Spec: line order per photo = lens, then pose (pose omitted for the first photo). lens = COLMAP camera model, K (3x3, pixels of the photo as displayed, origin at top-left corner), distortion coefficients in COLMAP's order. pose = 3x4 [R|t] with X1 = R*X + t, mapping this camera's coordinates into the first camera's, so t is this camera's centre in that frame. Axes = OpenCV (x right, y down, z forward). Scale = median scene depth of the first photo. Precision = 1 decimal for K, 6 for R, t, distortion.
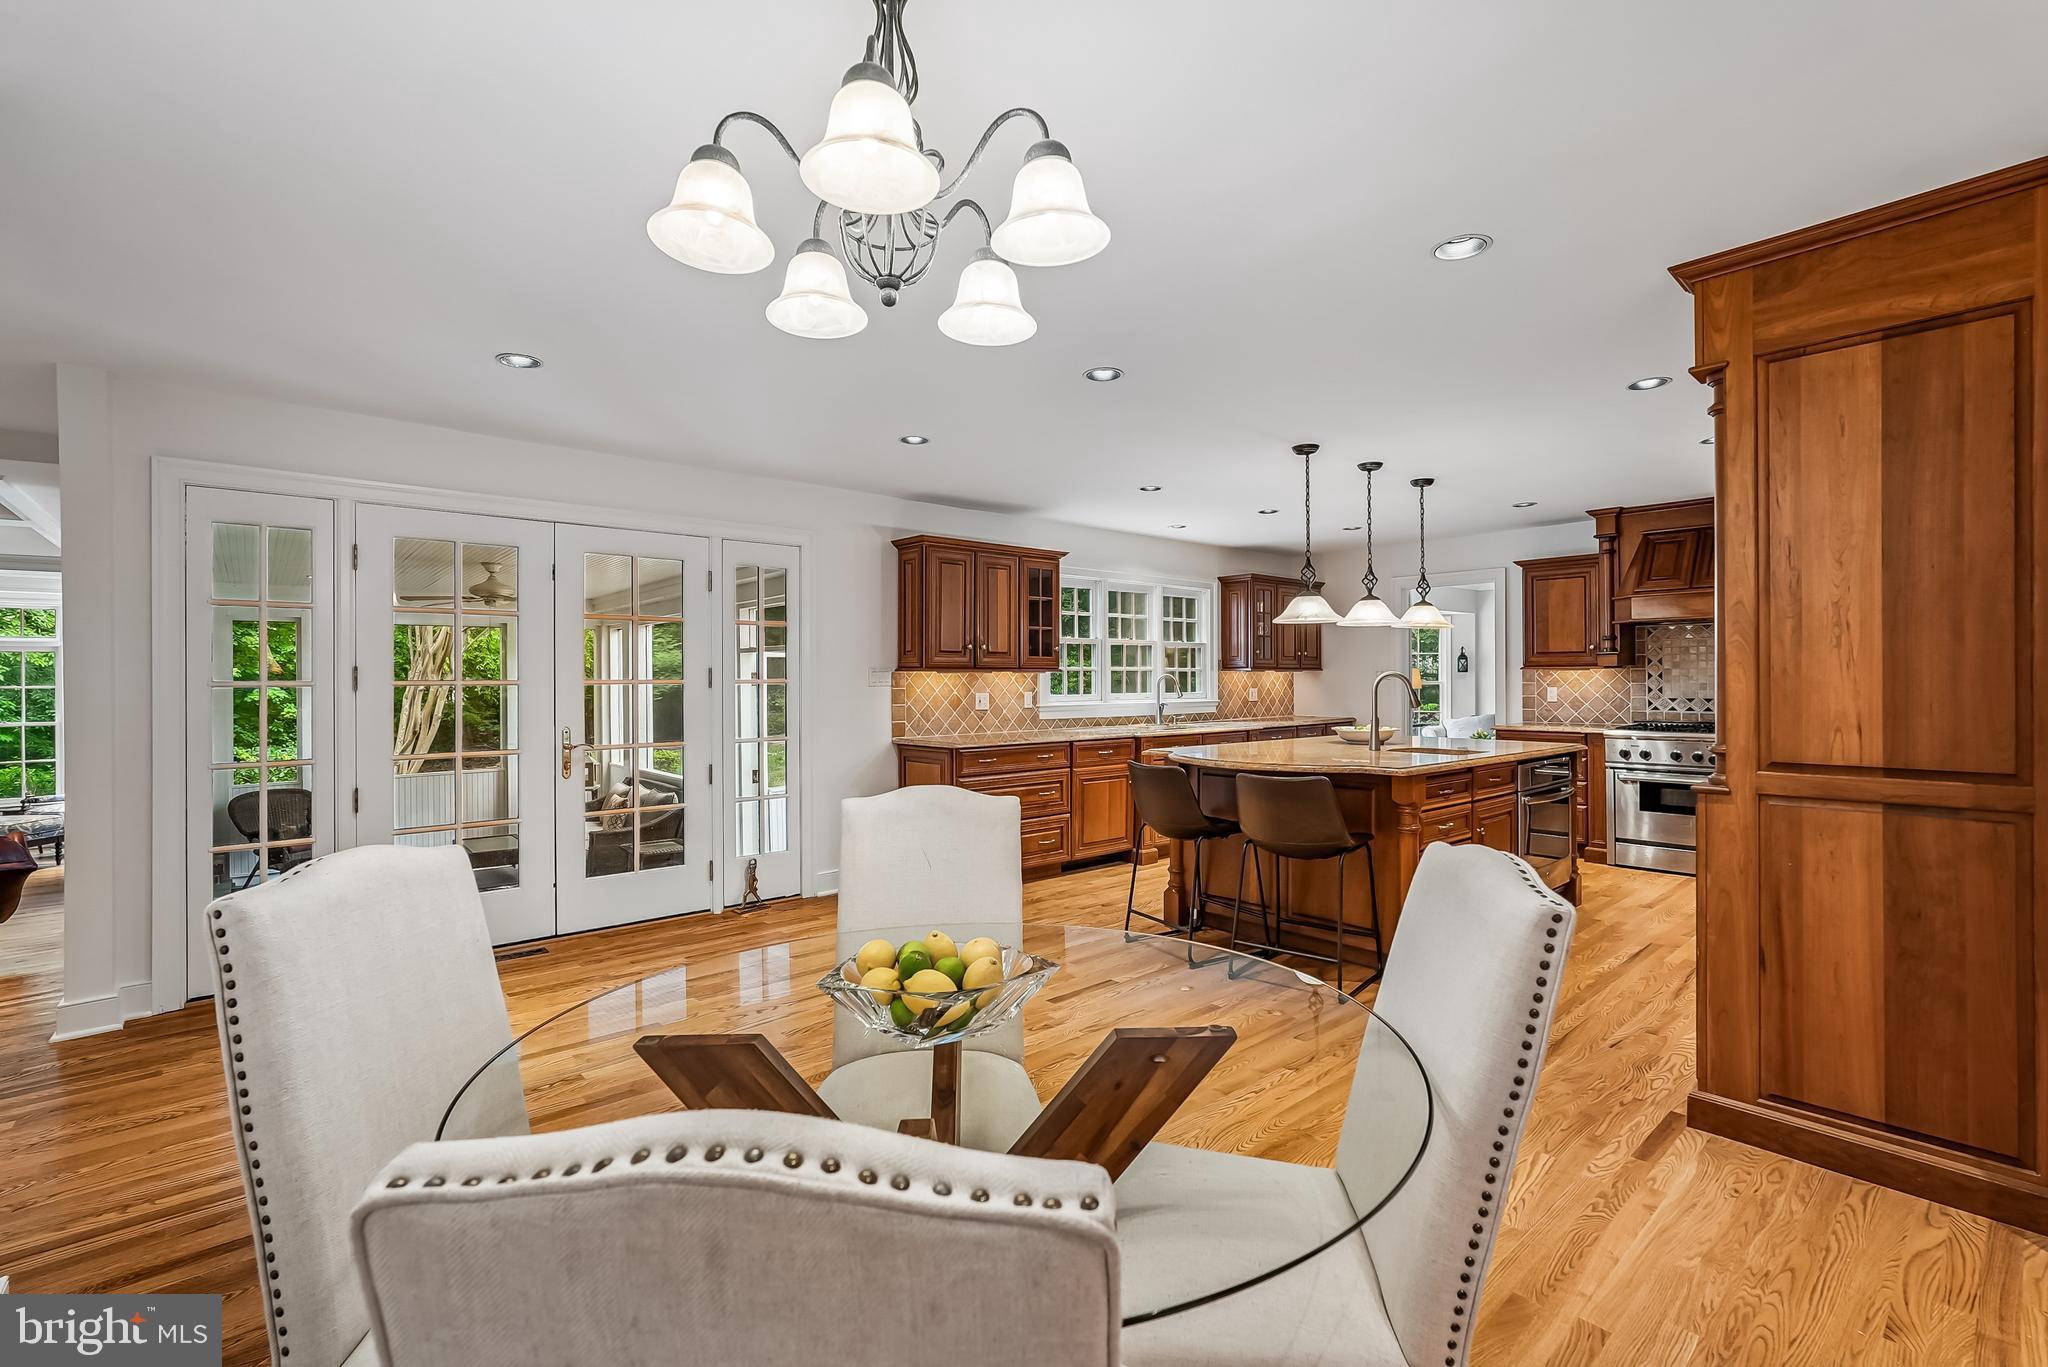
lens RADIAL K [[910.4, 0, 1027.9], [0, 910.4, 673.3], [0, 0, 1]] dist [-0.014046, 0.005745]
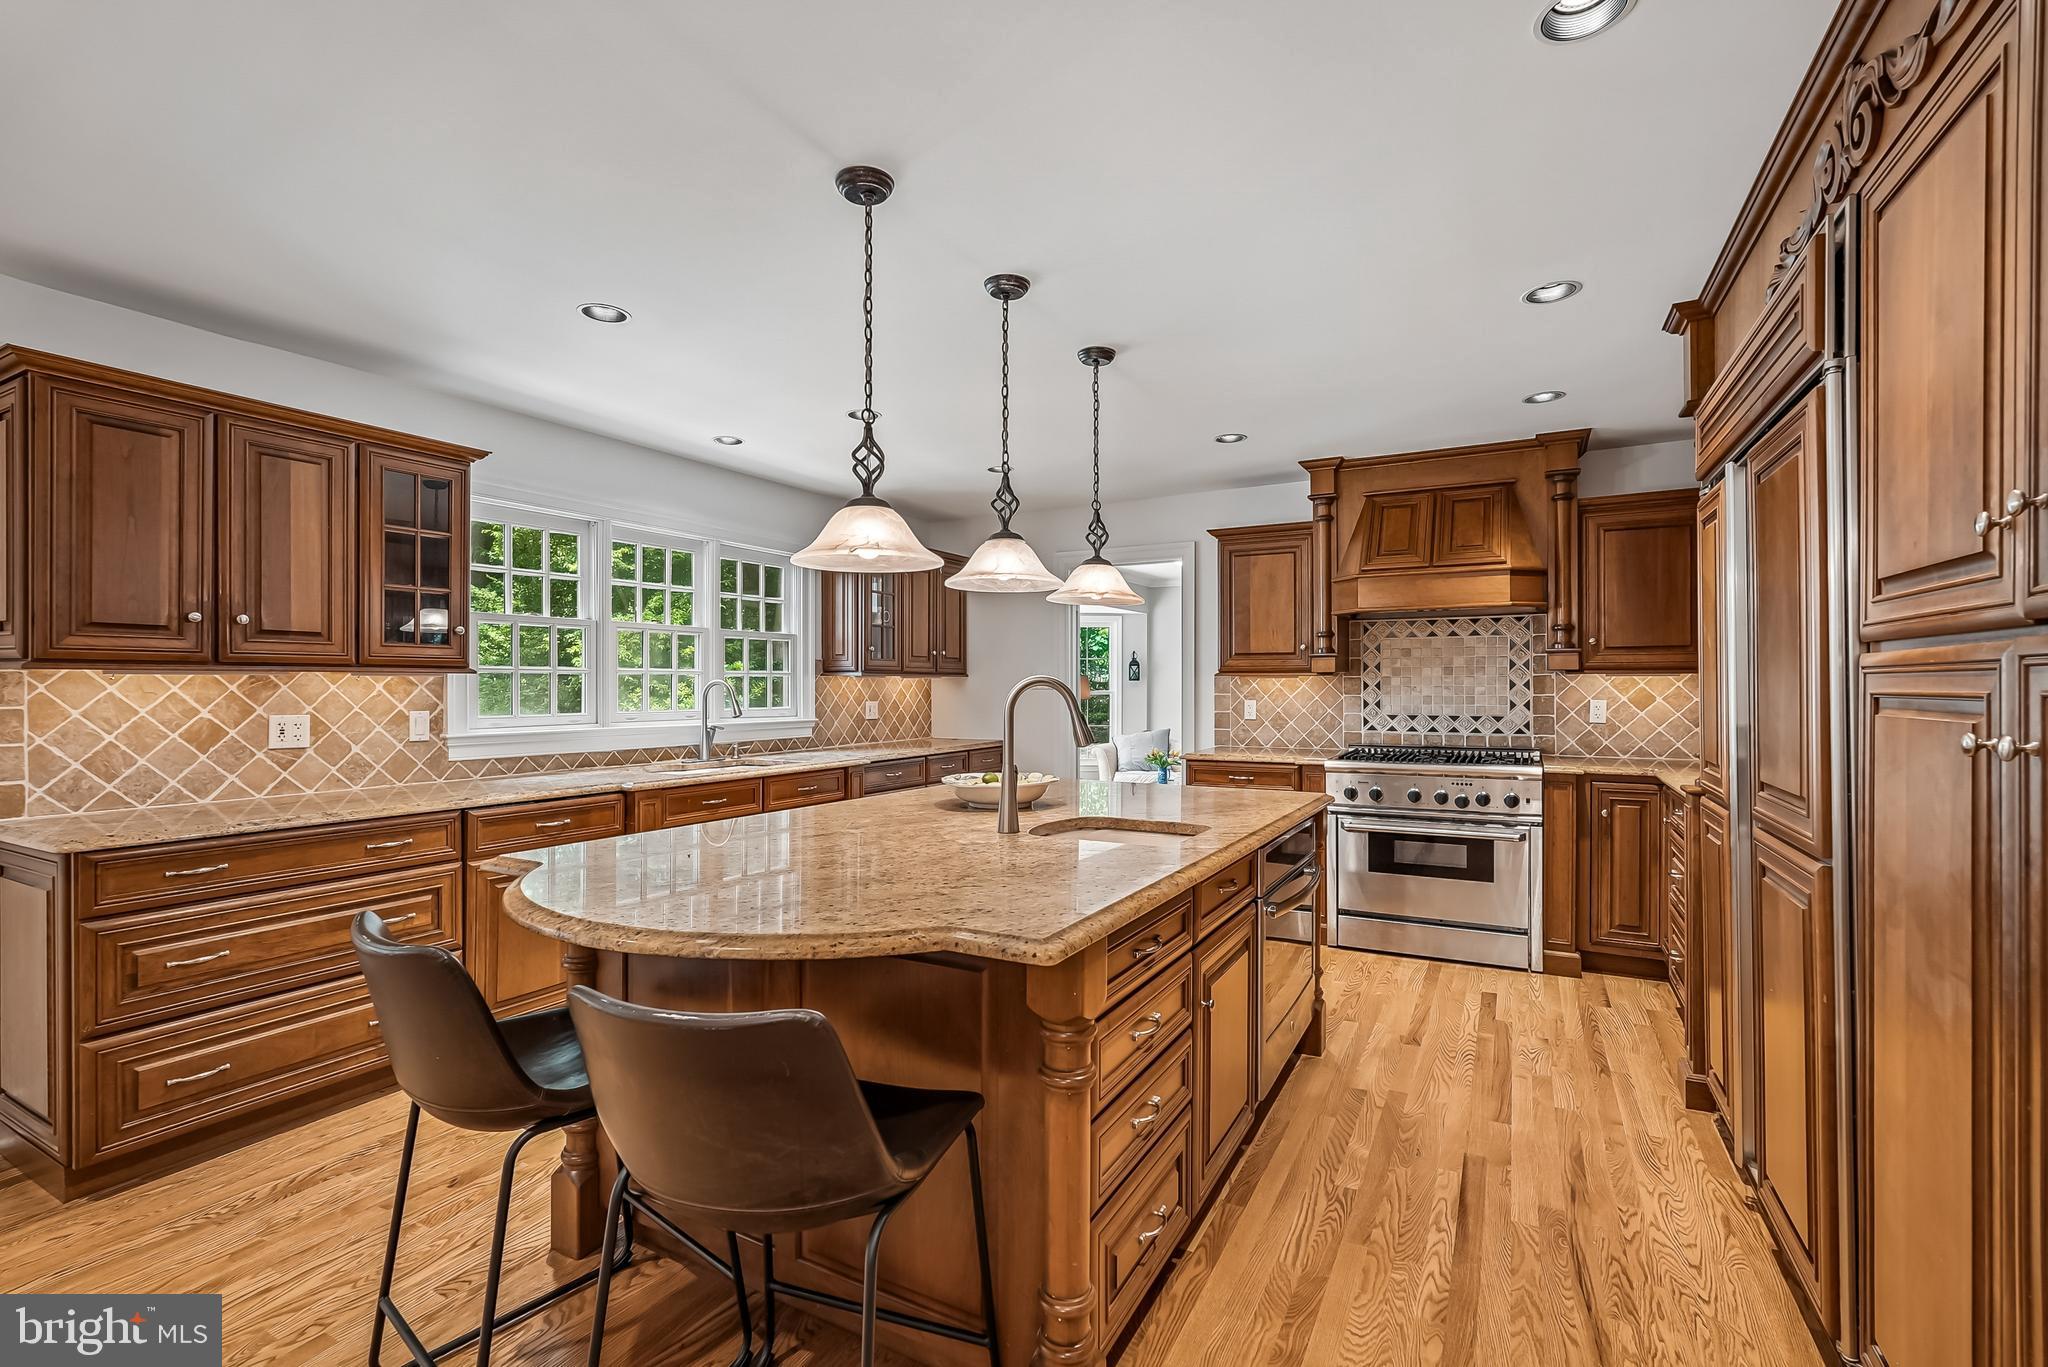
lens RADIAL K [[910.4, 0, 1021.7], [0, 910.4, 686.7], [0, 0, 1]] dist [-0.014046, 0.005745]
pose [[0.943655, 0.003453, 0.330913, 0.157045], [-0.005343, 0.999974, 0.004804, 0.001459], [-0.330888, -0.006301, 0.943649, 0.370453]]
